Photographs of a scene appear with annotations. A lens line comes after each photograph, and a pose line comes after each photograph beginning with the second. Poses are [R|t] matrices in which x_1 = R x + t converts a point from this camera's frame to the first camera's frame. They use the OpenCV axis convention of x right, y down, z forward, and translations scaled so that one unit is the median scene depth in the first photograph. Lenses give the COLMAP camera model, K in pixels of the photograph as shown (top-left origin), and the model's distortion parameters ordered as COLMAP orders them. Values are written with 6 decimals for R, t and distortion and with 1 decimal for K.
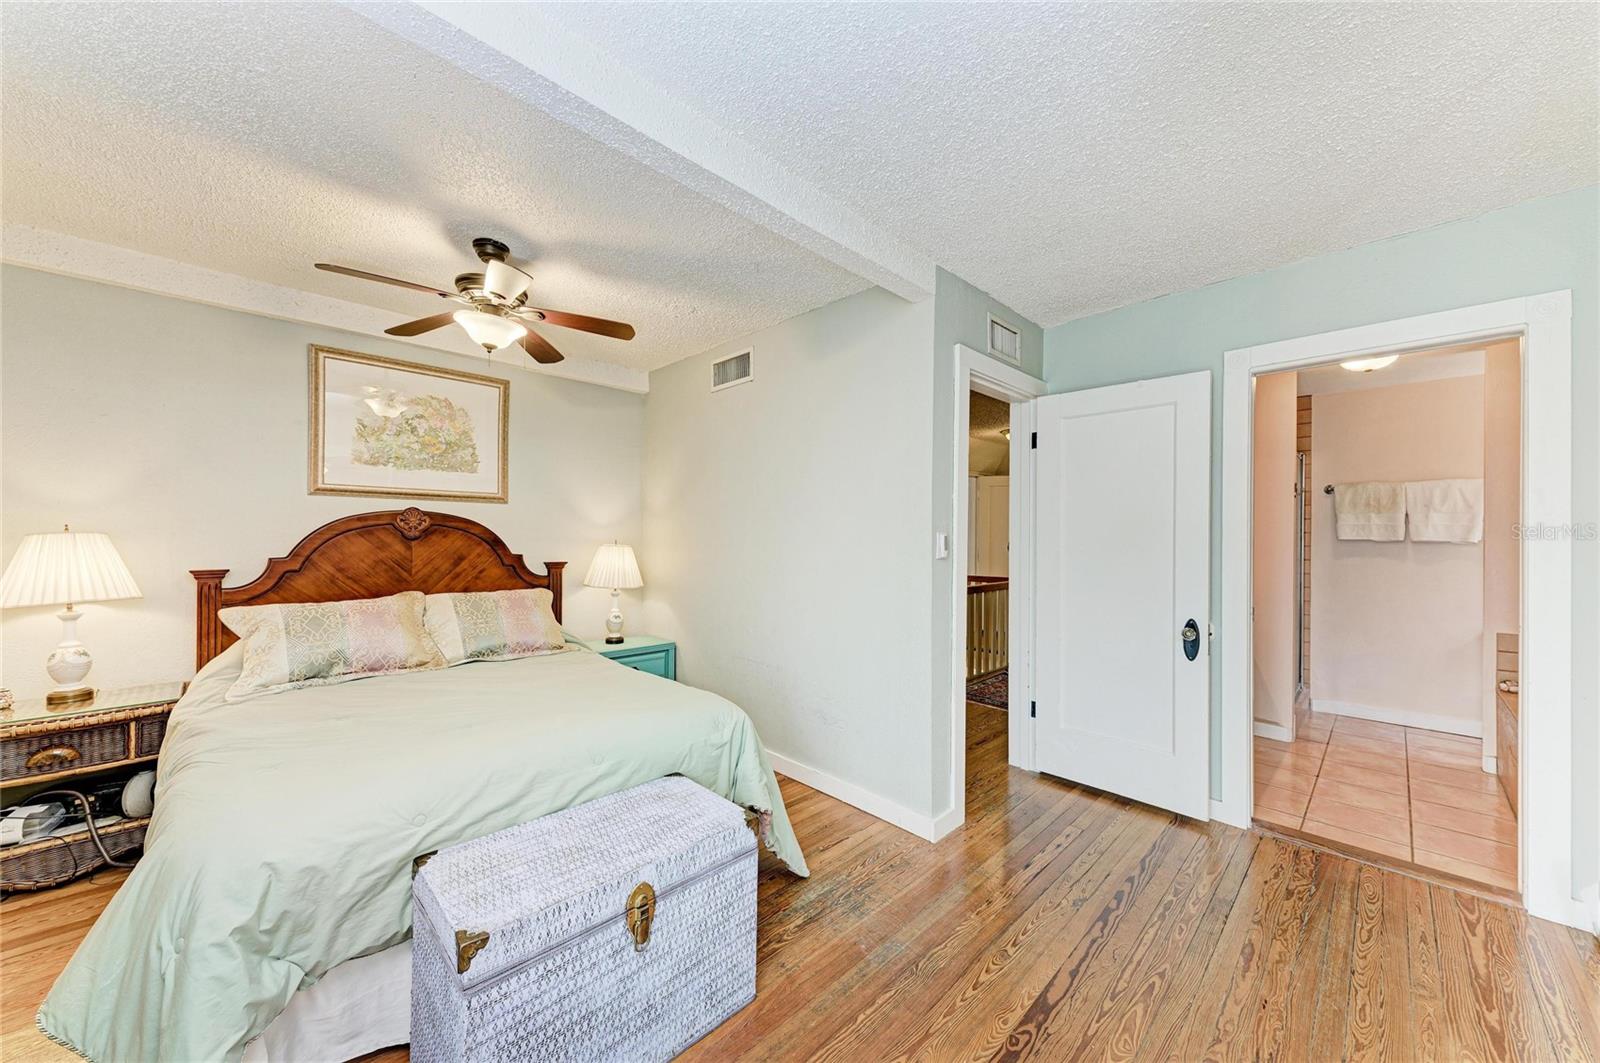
lens RADIAL K [[576.7, 0, 800.0], [0, 576.7, 531.5], [0, 0, 1]] dist [-0.000293, -0.000143]
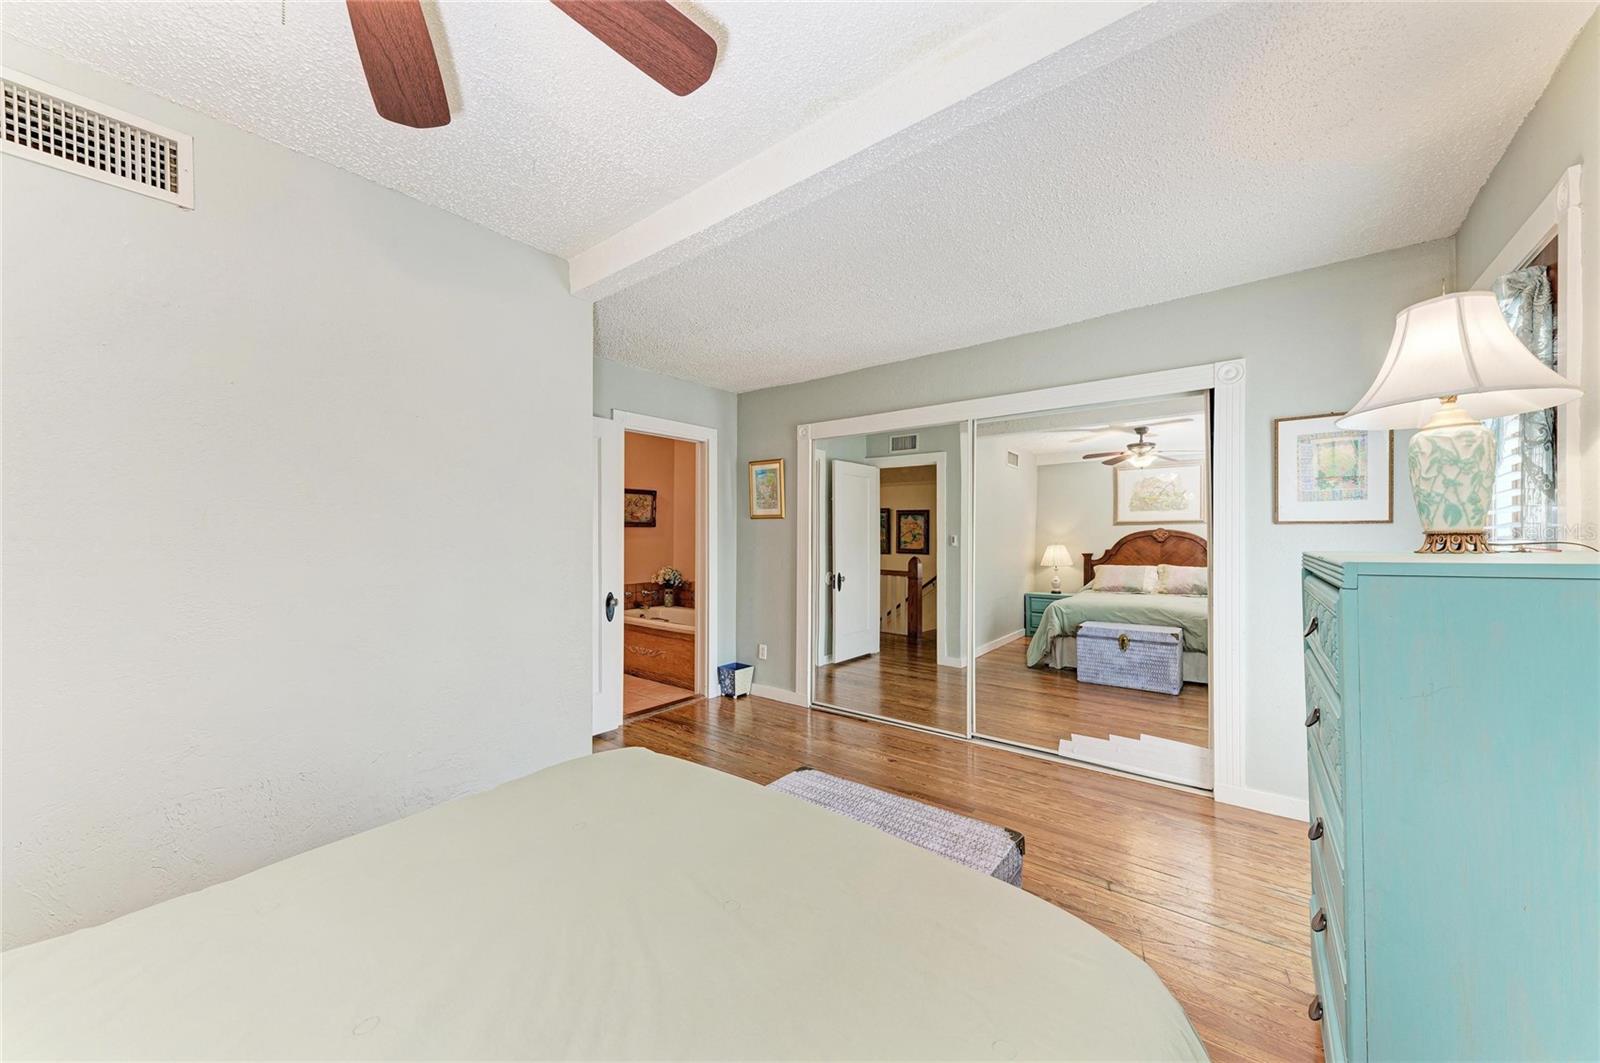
lens RADIAL K [[576.7, 0, 800.0], [0, 576.7, 531.5], [0, 0, 1]] dist [-0.000293, -0.000143]
pose [[0.158671, -0.008054, -0.987299, 1.499413], [0.013402, 0.999892, -0.006002, -0.040198], [0.987241, -0.012280, 0.158762, -0.816667]]
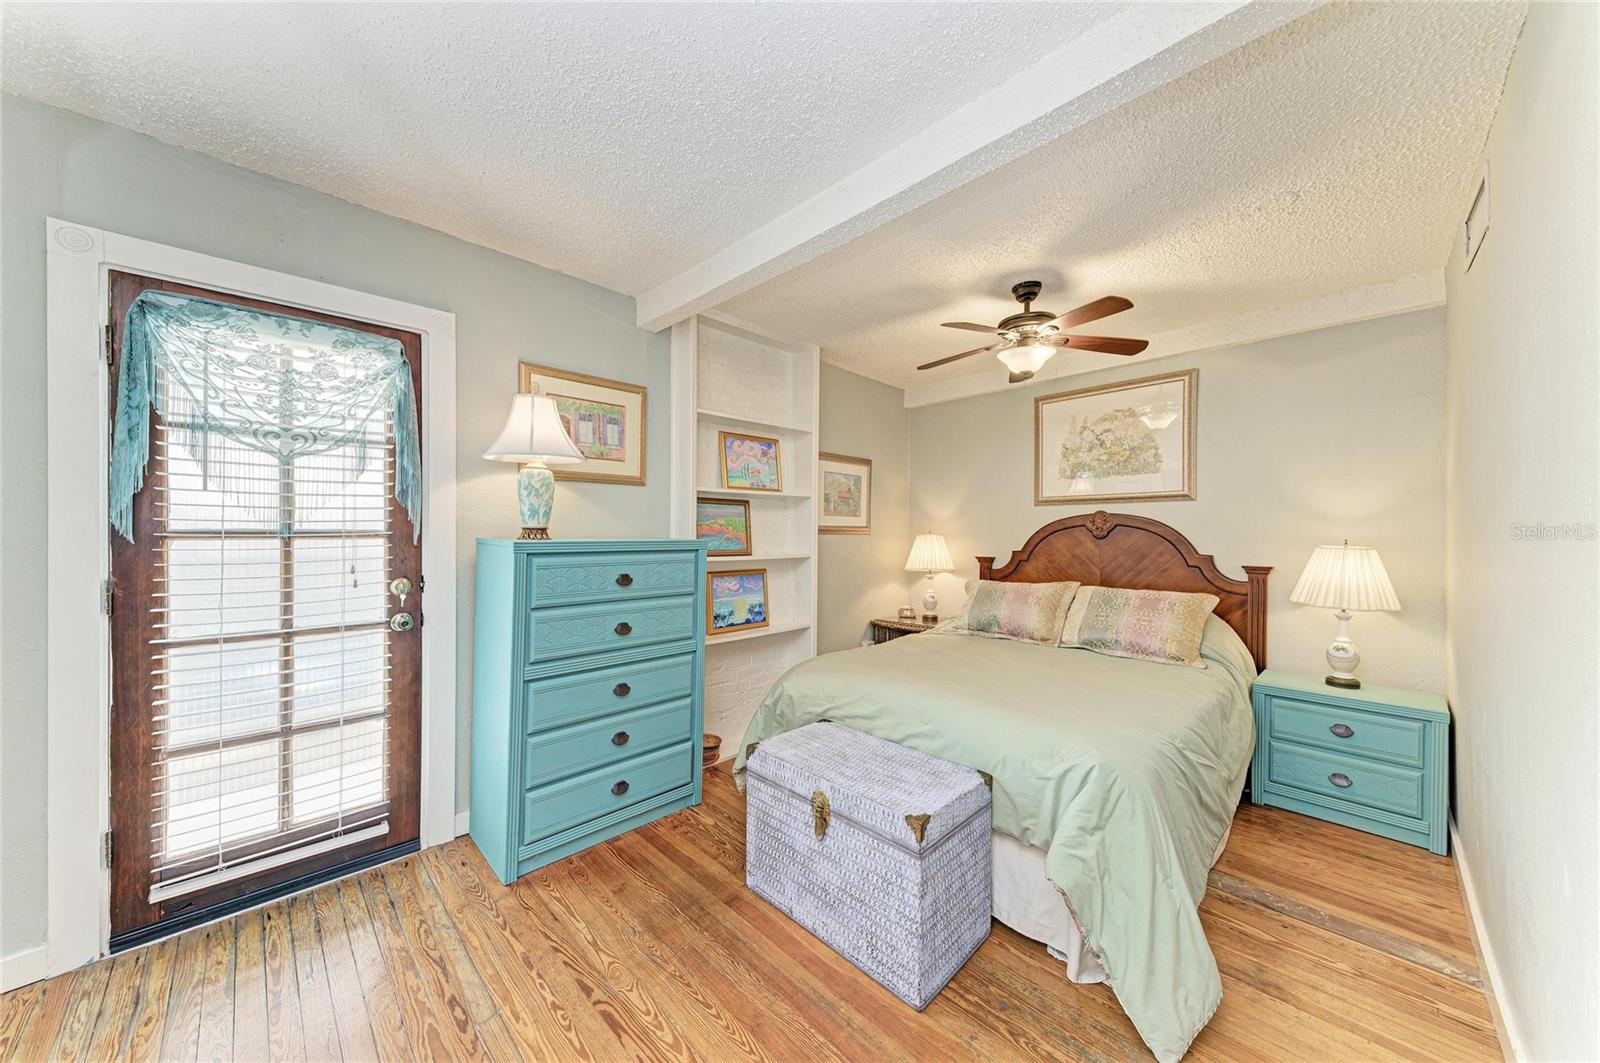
lens RADIAL K [[541.8, 0, 800.0], [0, 541.8, 531.5], [0, 0, 1]] dist [0.010370, 0.000043]
pose [[-0.005370, -0.013805, -0.999890, 0.465029], [0.008151, 0.999871, -0.013848, 0.011028], [0.999952, -0.008225, -0.005257, 0.447780]]
